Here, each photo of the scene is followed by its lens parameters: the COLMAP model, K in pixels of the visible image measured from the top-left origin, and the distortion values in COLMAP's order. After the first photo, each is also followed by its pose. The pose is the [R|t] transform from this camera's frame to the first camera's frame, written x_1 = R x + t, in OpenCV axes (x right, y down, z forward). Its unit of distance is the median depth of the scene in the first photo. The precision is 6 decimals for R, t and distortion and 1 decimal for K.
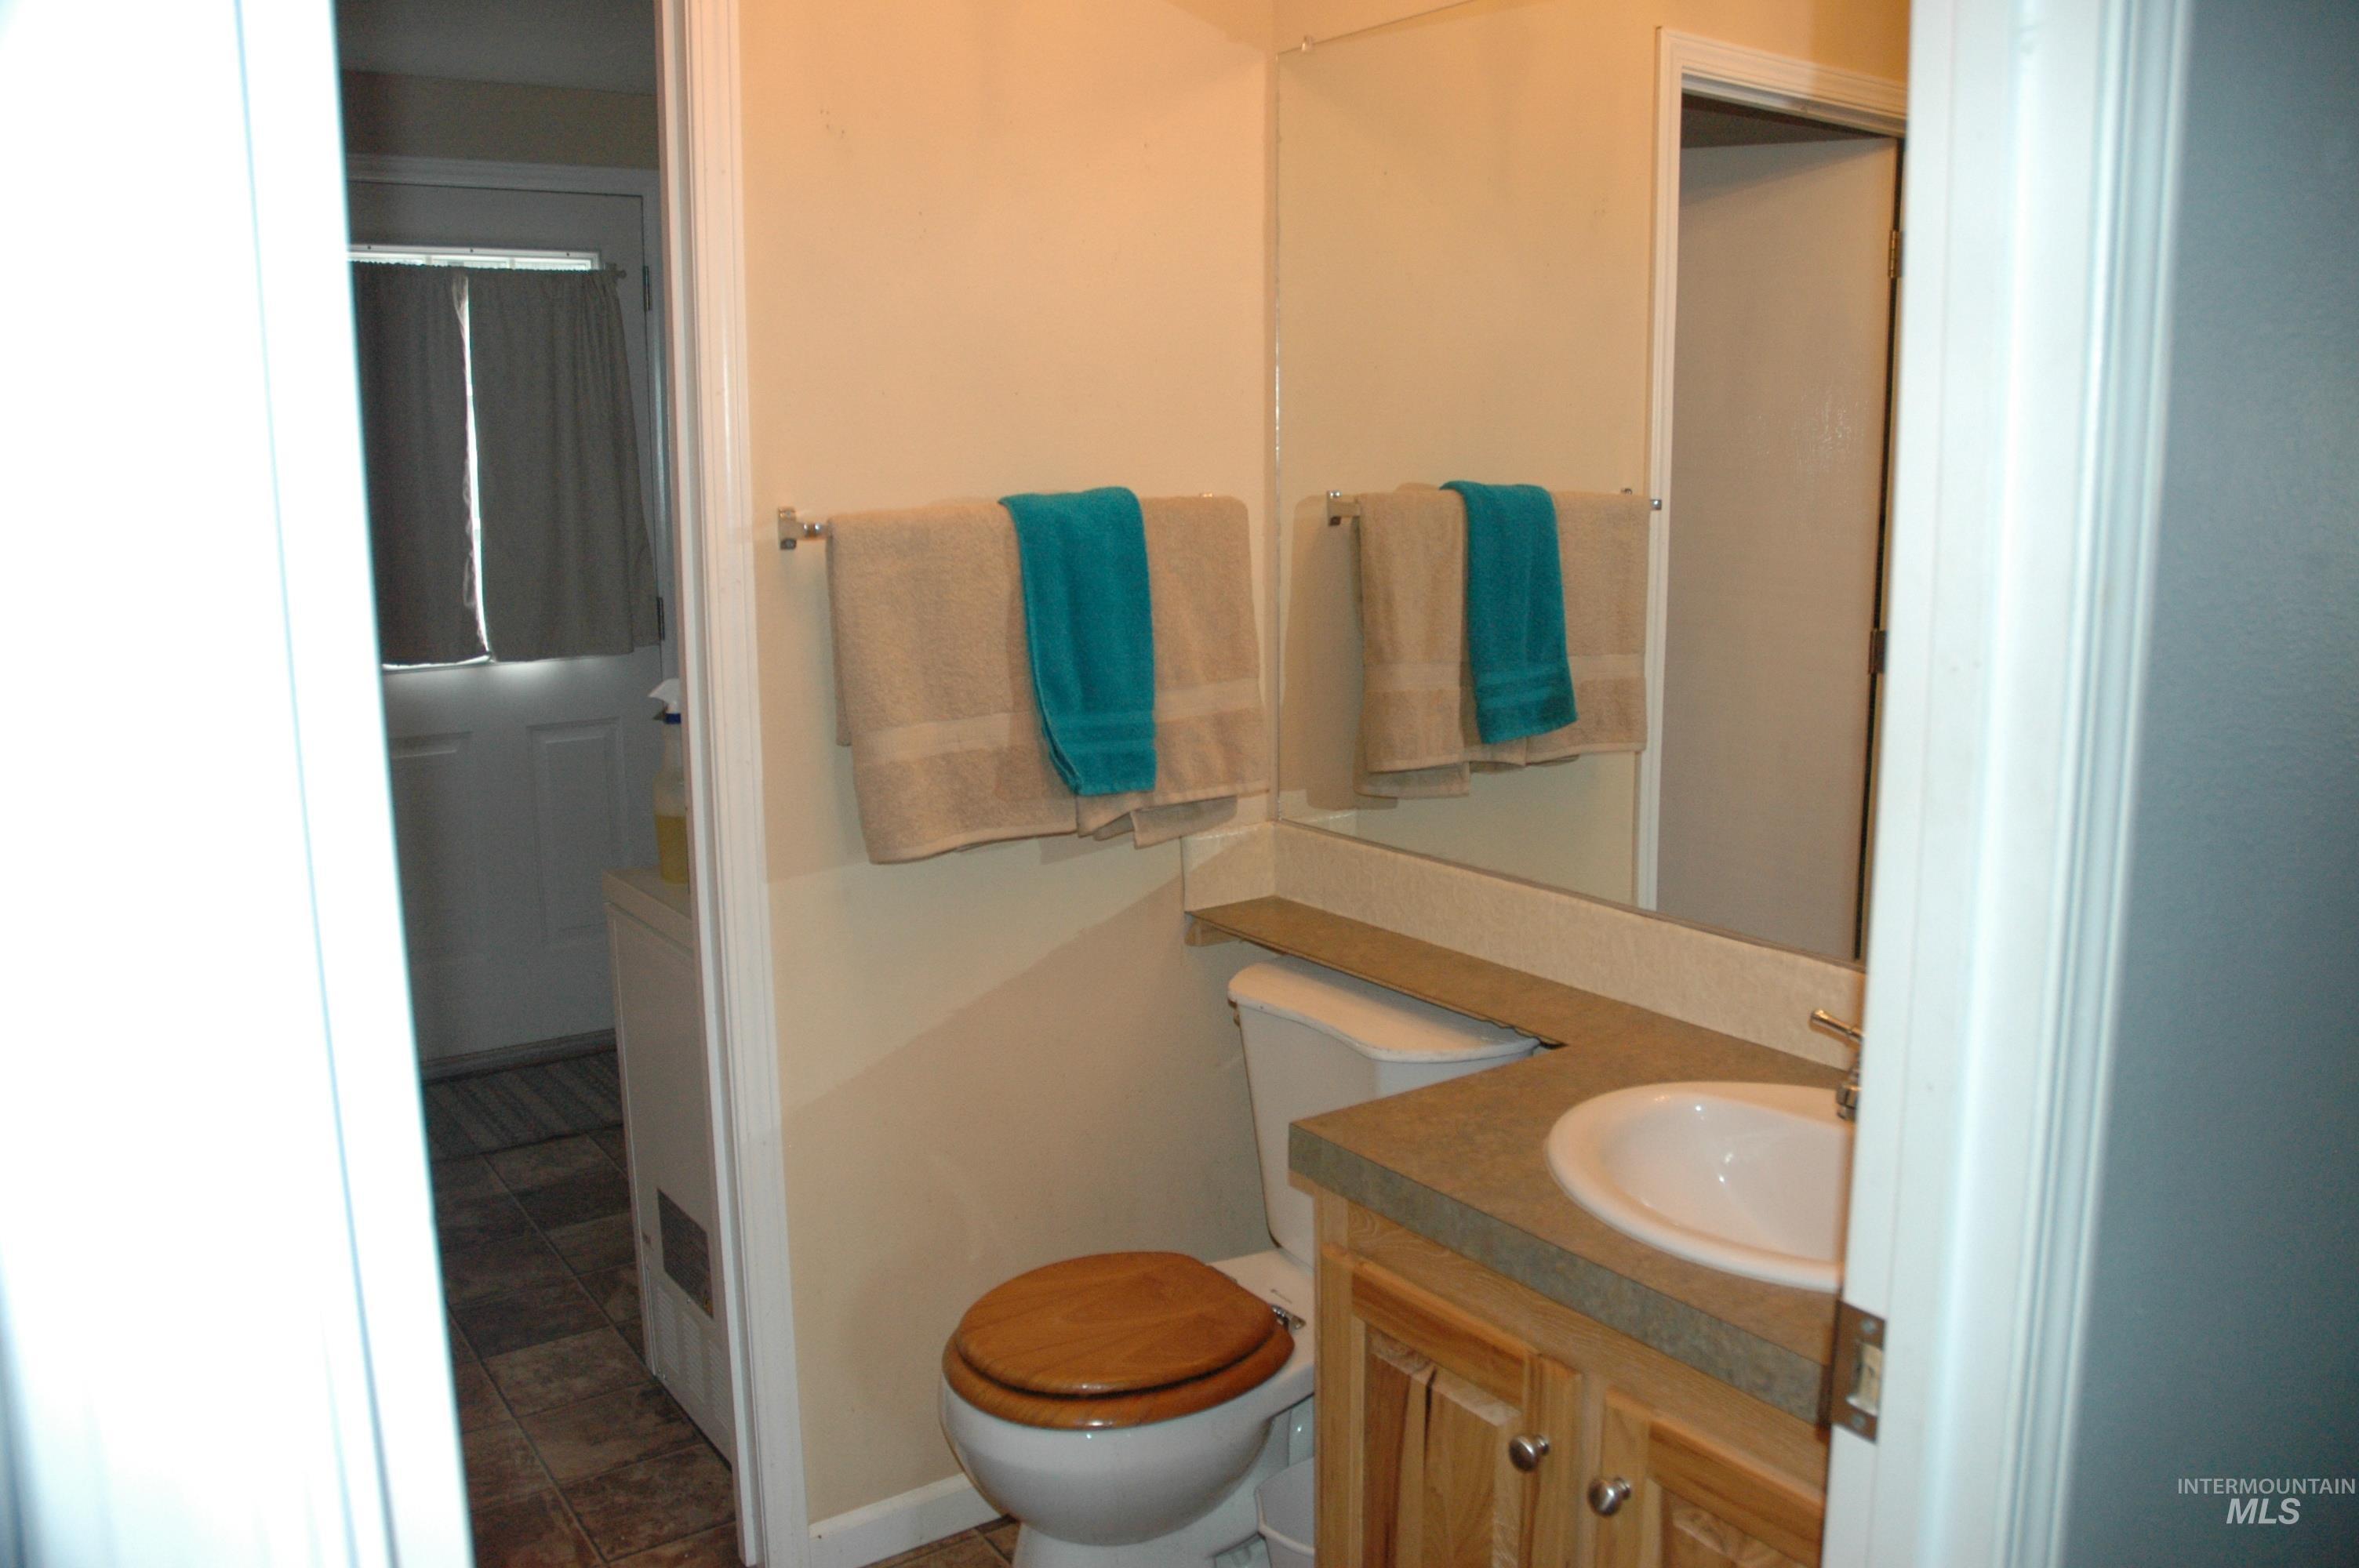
lens RADIAL K [[1807.1, 0, 1179.5], [0, 1807.1, 784.0], [0, 0, 1]] dist [-0.143294, 0.000629]
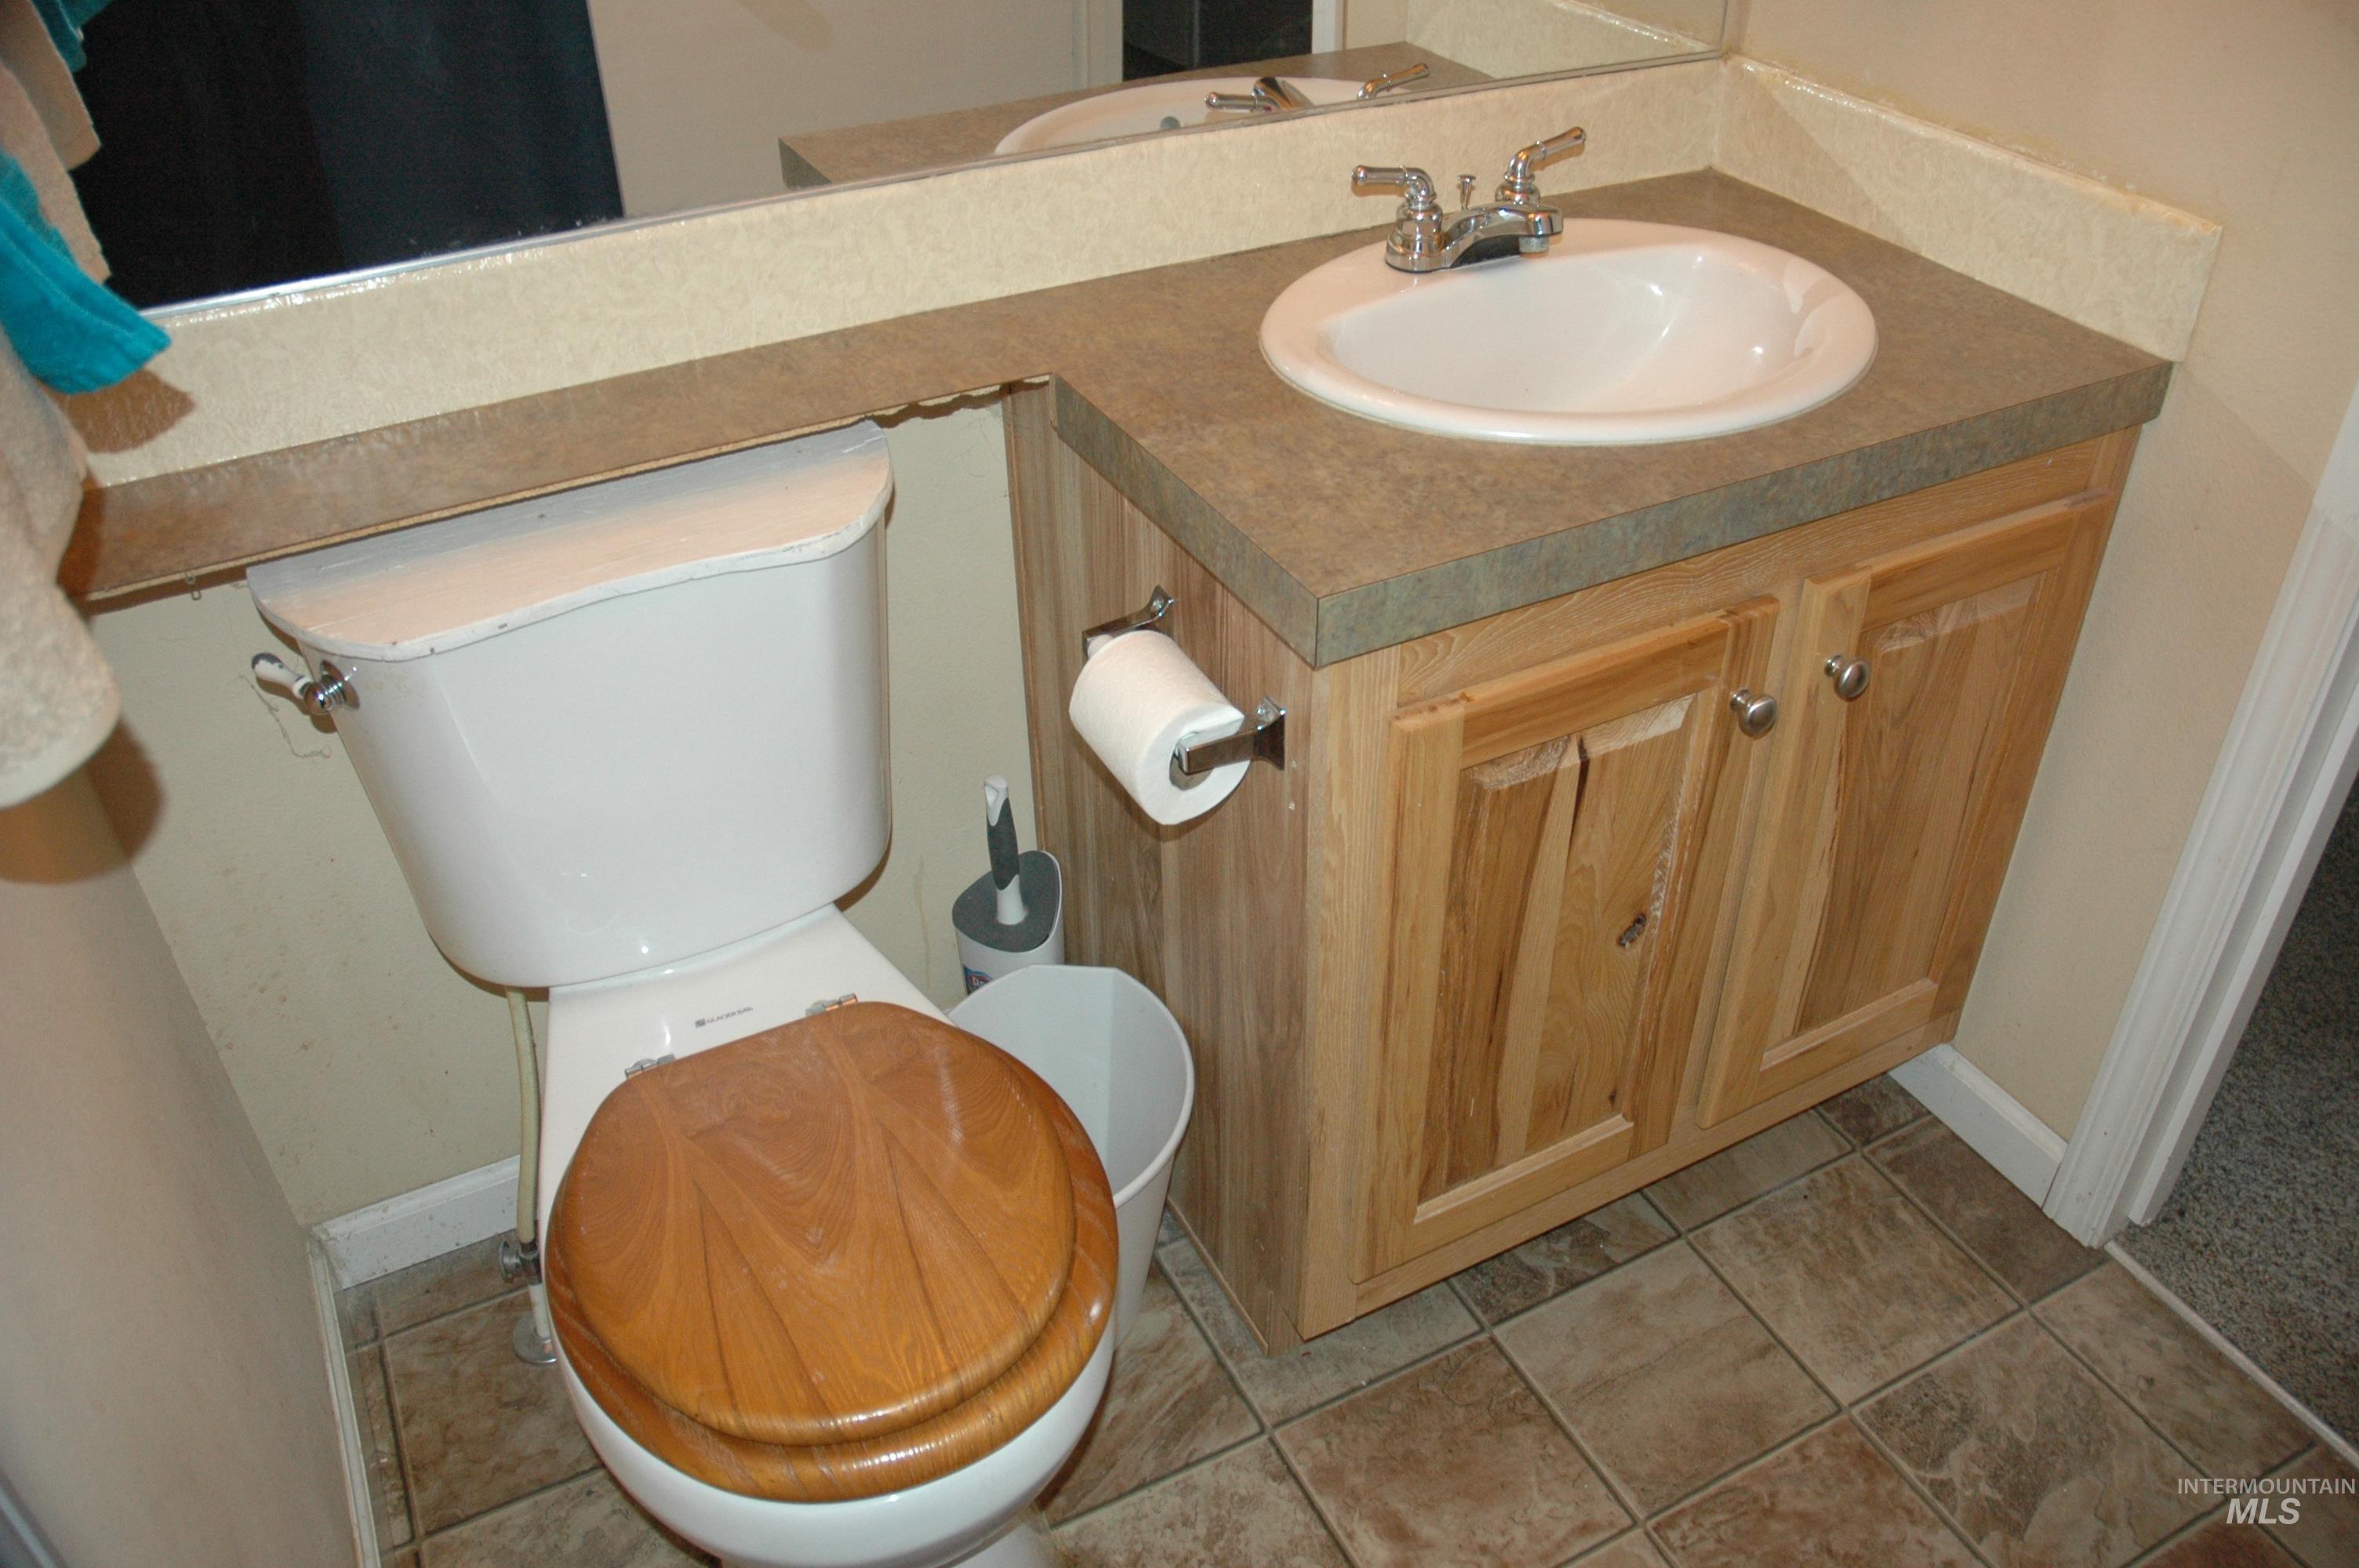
lens RADIAL K [[1807.1, 0, 1179.5], [0, 1807.1, 784.0], [0, 0, 1]] dist [-0.143294, 0.000629]
pose [[0.130919, -0.574296, 0.808112, -0.538749], [0.190367, 0.814521, 0.548010, -0.118909], [-0.972944, 0.082093, 0.215964, 1.034768]]
